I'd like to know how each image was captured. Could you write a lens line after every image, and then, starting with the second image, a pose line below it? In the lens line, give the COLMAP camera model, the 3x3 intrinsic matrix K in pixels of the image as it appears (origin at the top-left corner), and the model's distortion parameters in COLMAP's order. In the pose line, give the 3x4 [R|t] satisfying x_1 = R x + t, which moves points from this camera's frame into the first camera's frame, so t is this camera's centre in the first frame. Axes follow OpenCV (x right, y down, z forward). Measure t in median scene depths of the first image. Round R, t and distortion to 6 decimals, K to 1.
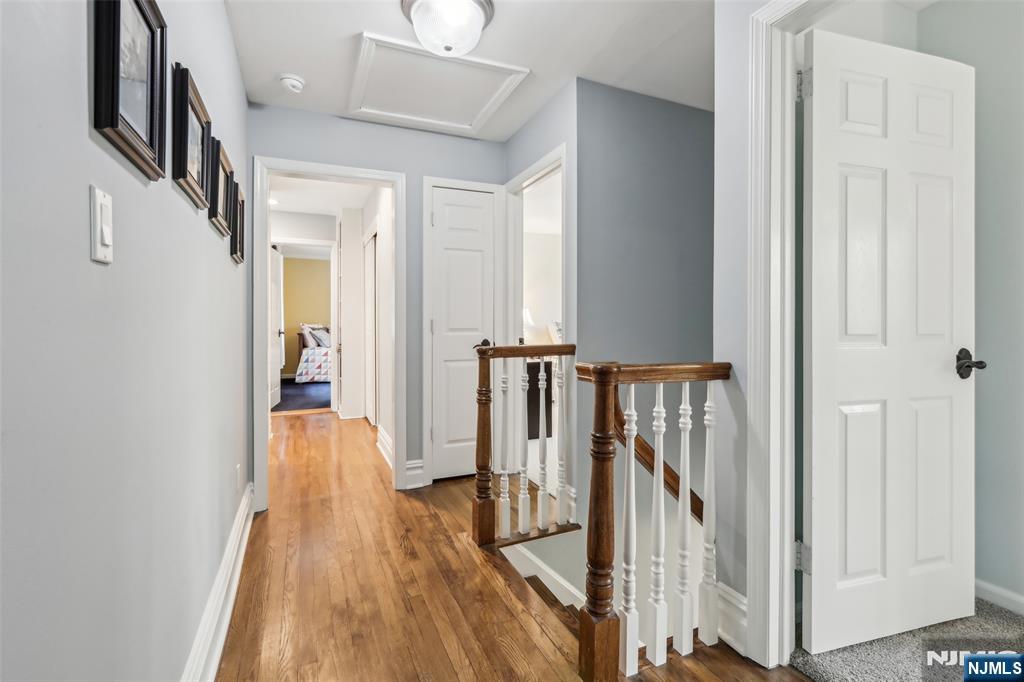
lens RADIAL K [[462.2, 0, 510.0], [0, 462.2, 330.8], [0, 0, 1]] dist [-0.001348, 0.000308]
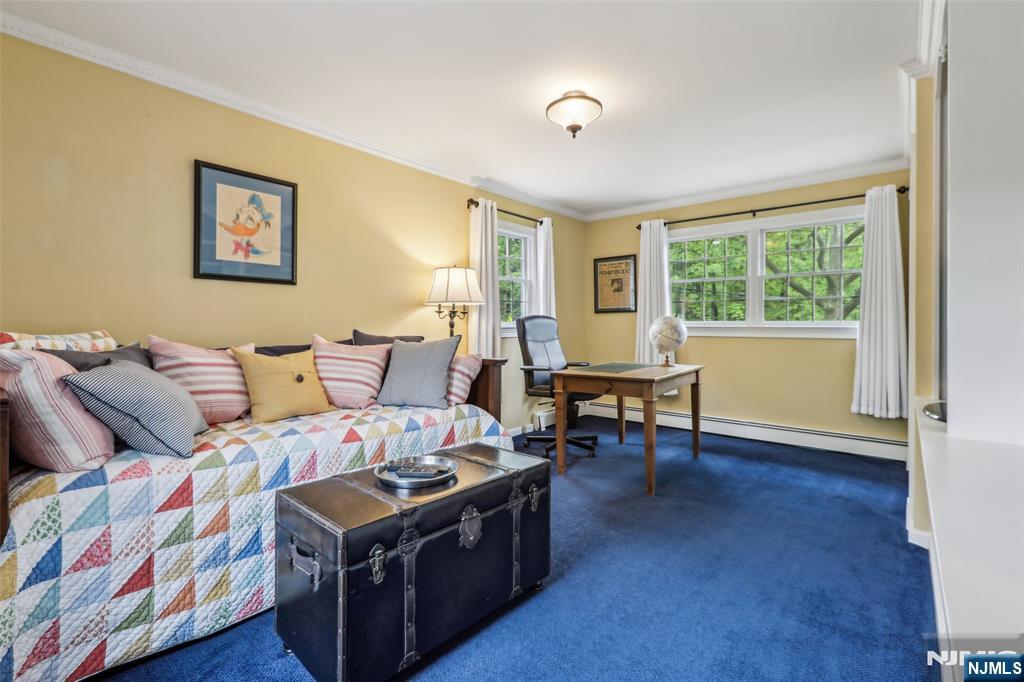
lens RADIAL K [[462.2, 0, 516.7], [0, 462.2, 333.4], [0, 0, 1]] dist [-0.001348, 0.000308]
pose [[0.908401, -0.011773, 0.417934, -0.352627], [0.009846, 0.999929, 0.006766, -0.014639], [-0.417984, -0.002031, 0.908452, 0.776223]]
